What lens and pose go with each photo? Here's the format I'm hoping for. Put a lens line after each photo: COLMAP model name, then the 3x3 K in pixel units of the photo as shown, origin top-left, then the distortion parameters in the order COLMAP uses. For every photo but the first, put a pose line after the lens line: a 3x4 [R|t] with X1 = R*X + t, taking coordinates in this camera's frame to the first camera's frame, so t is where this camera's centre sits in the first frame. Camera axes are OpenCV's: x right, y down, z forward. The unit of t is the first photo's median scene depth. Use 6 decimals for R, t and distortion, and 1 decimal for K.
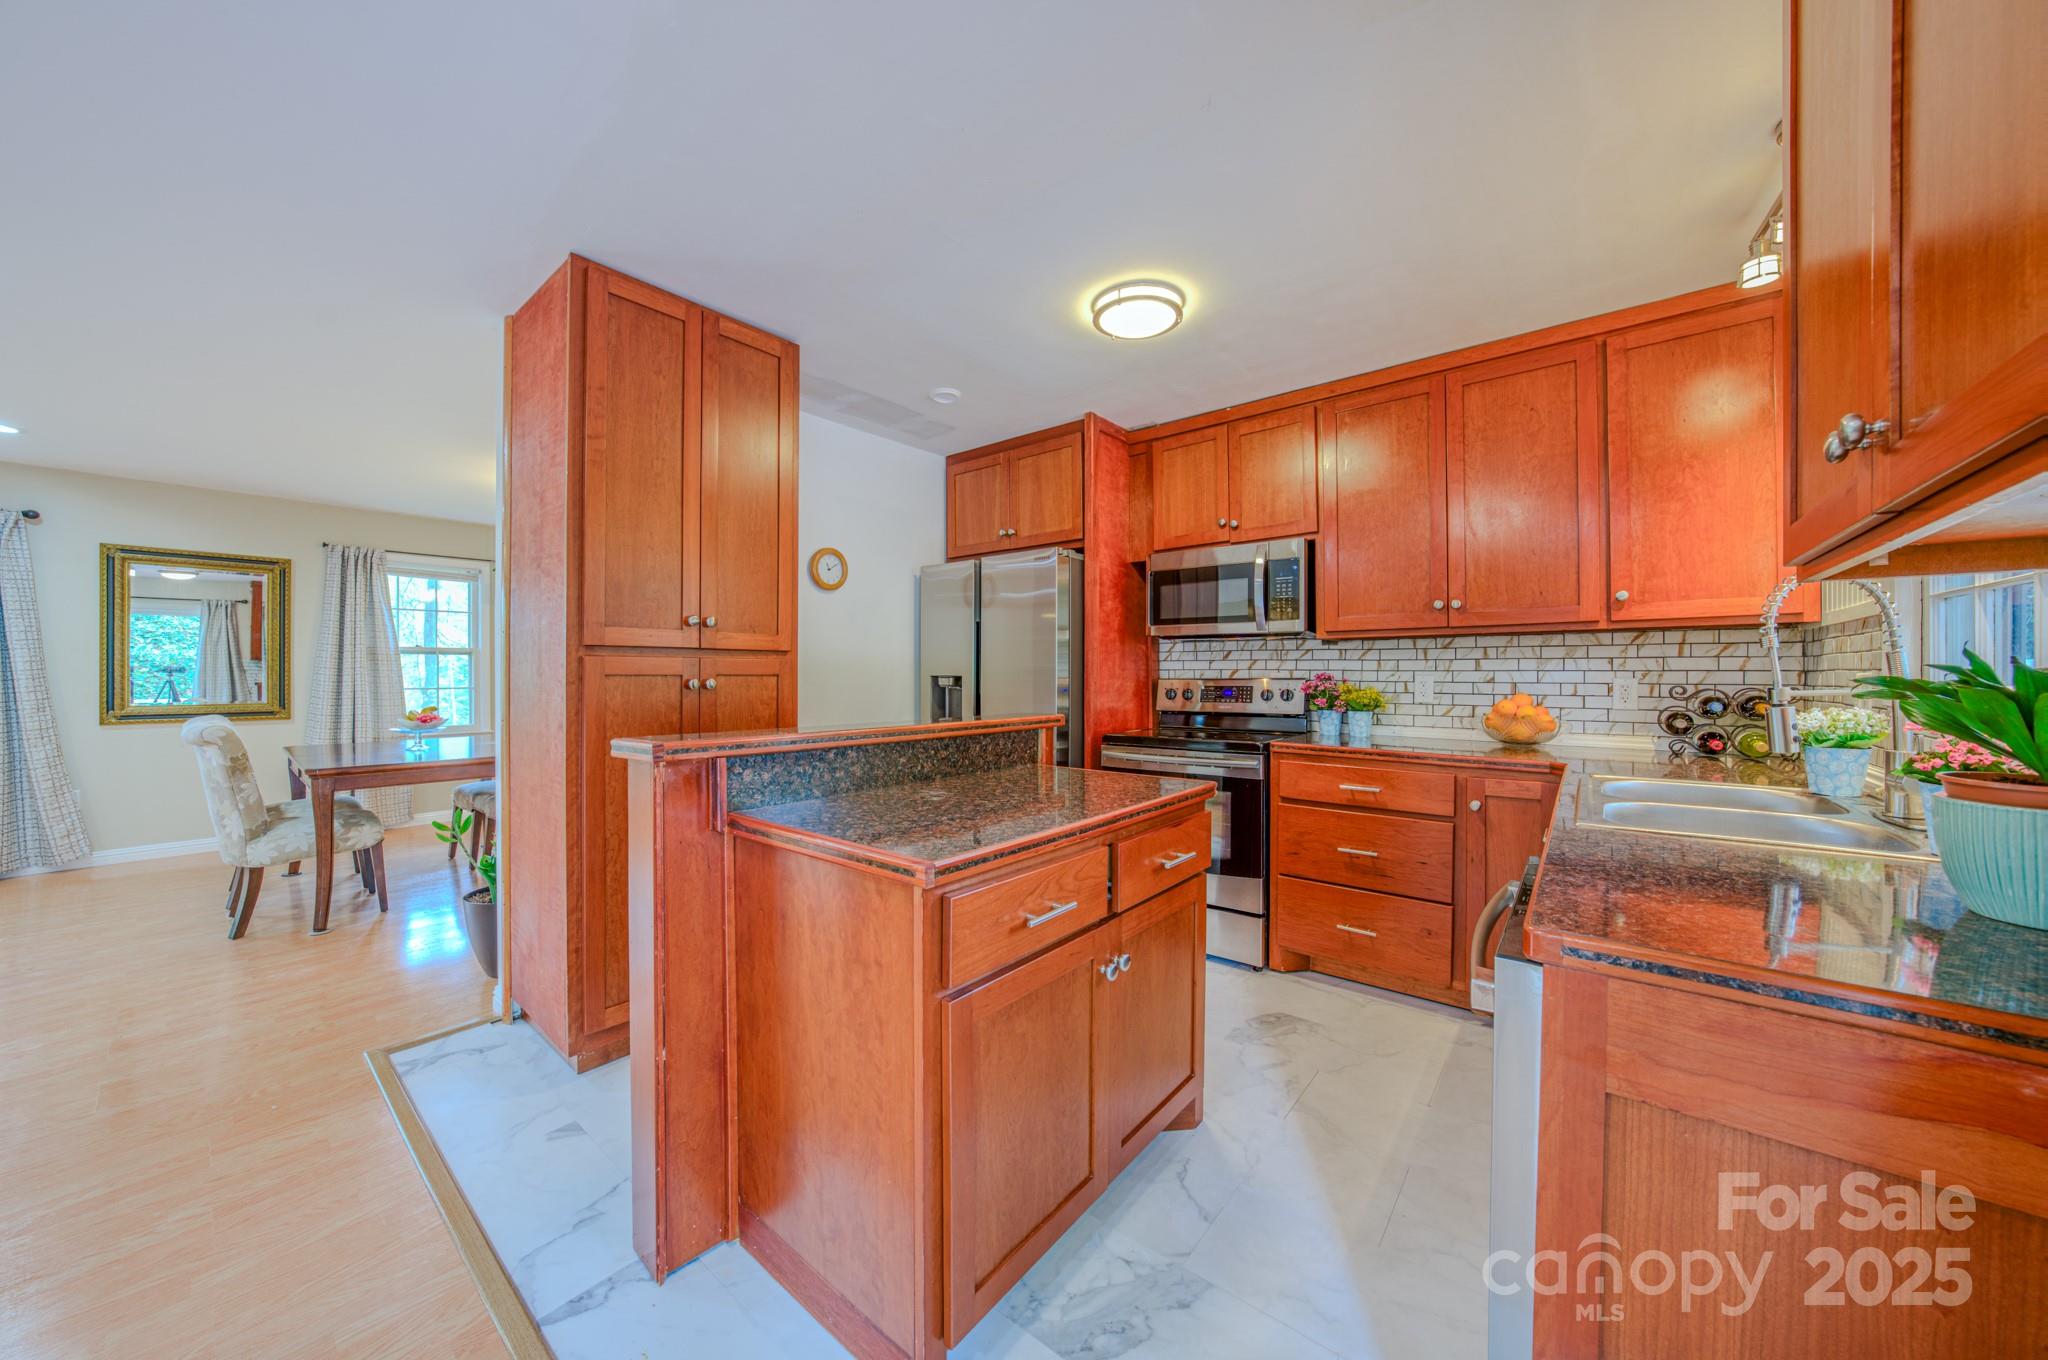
lens RADIAL K [[711.6, 0, 1032.9], [0, 711.6, 678.5], [0, 0, 1]] dist [-0.020014, 0.005530]
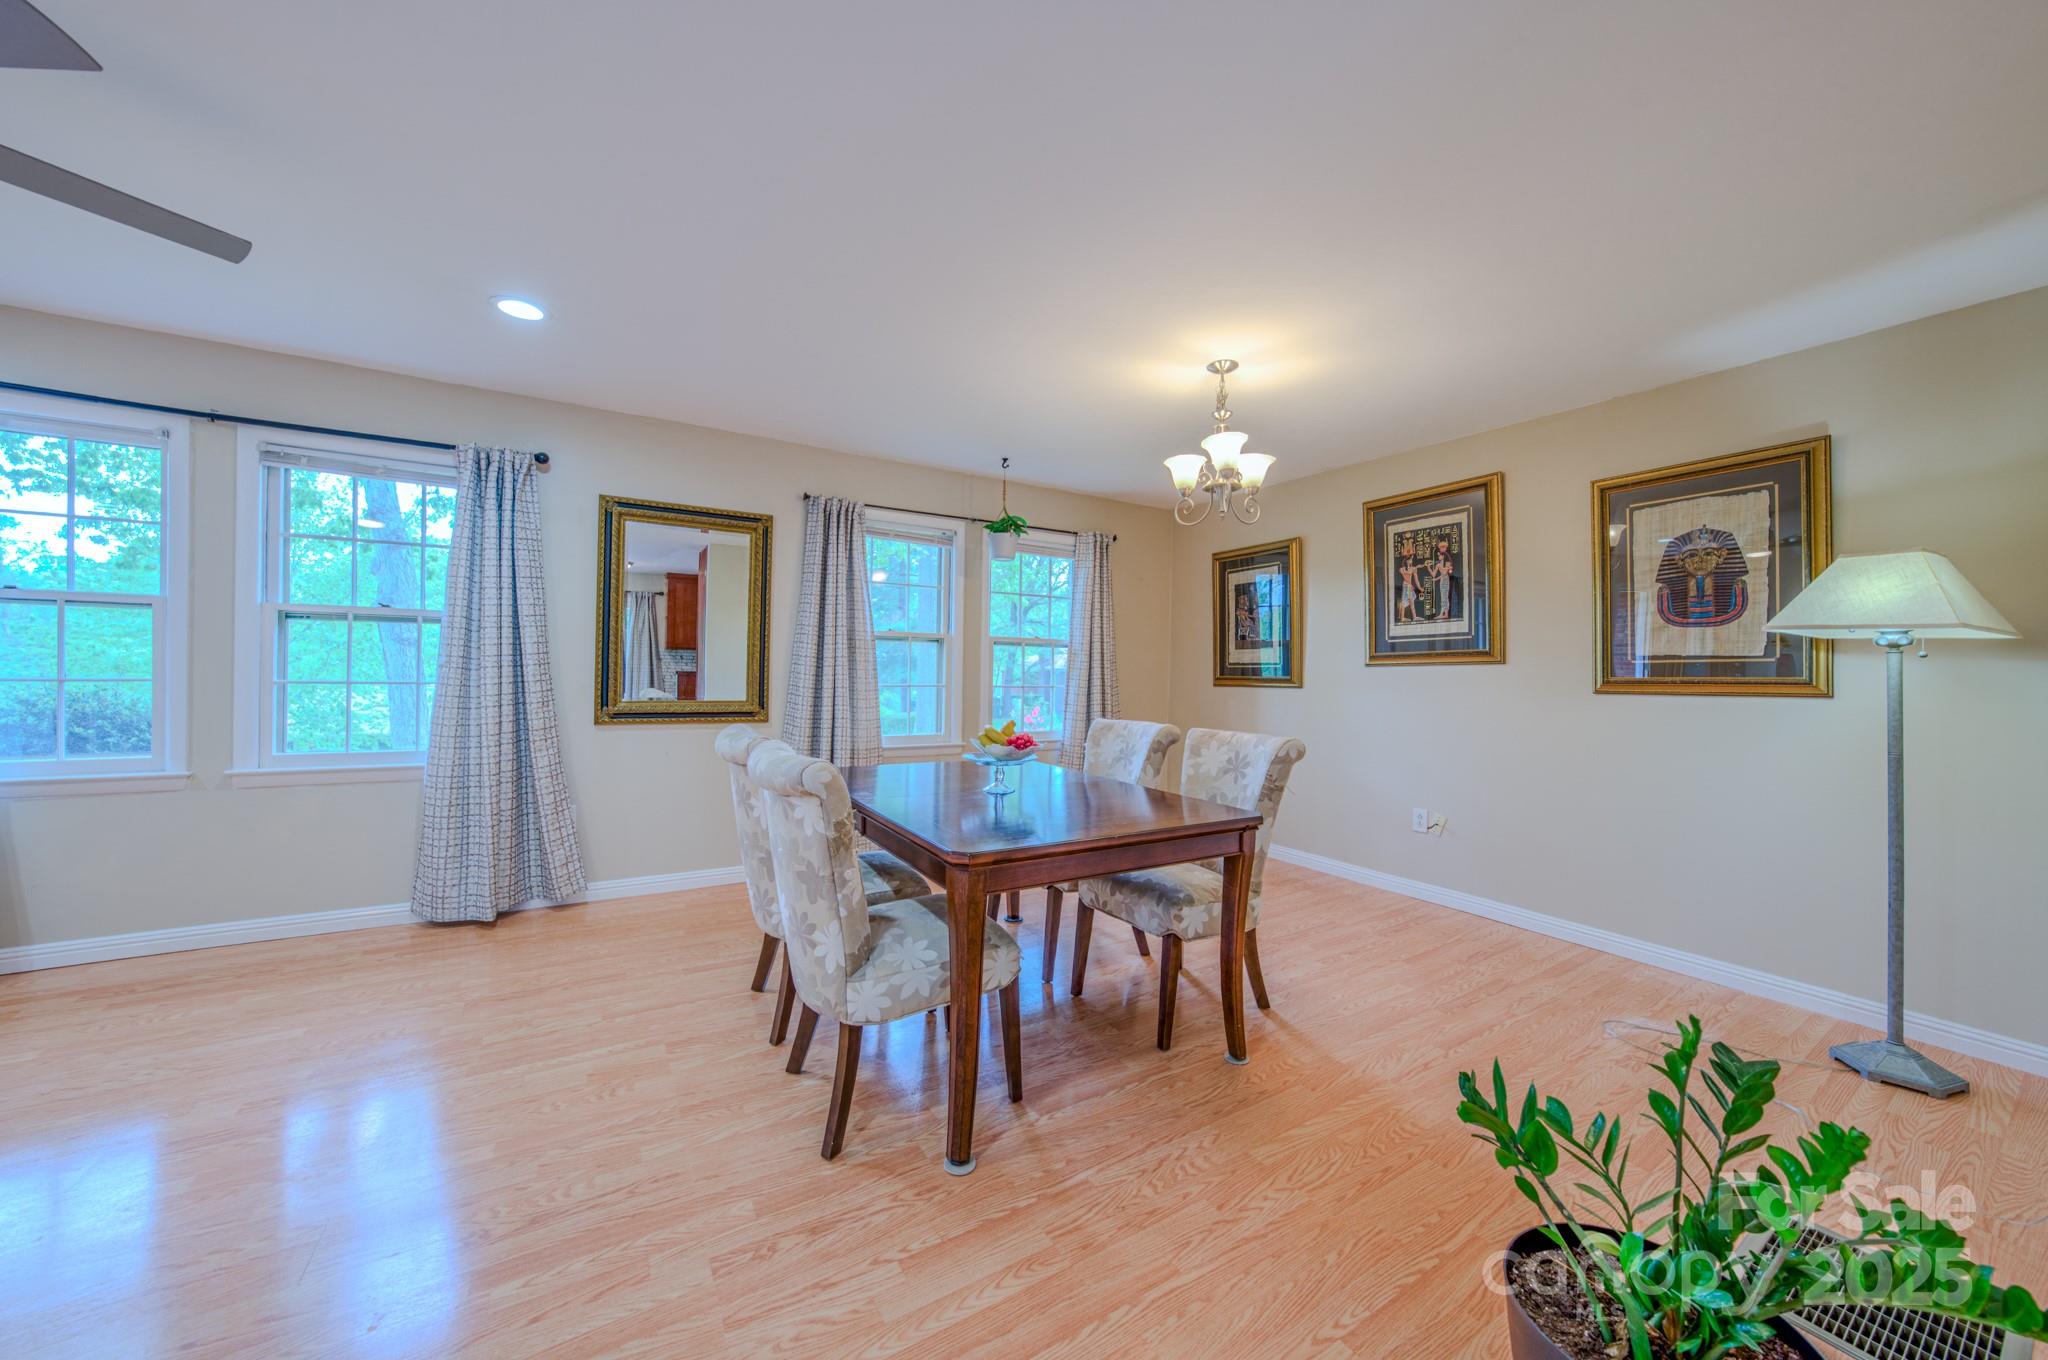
lens RADIAL K [[718.0, 0, 1026.5], [0, 718.0, 680.9], [0, 0, 1]] dist [-0.014549, 0.000012]
pose [[0.945551, 0.023390, -0.324634, -0.119363], [-0.022271, 0.999726, 0.007163, 0.000049], [0.324712, 0.000457, 0.945813, 0.076625]]
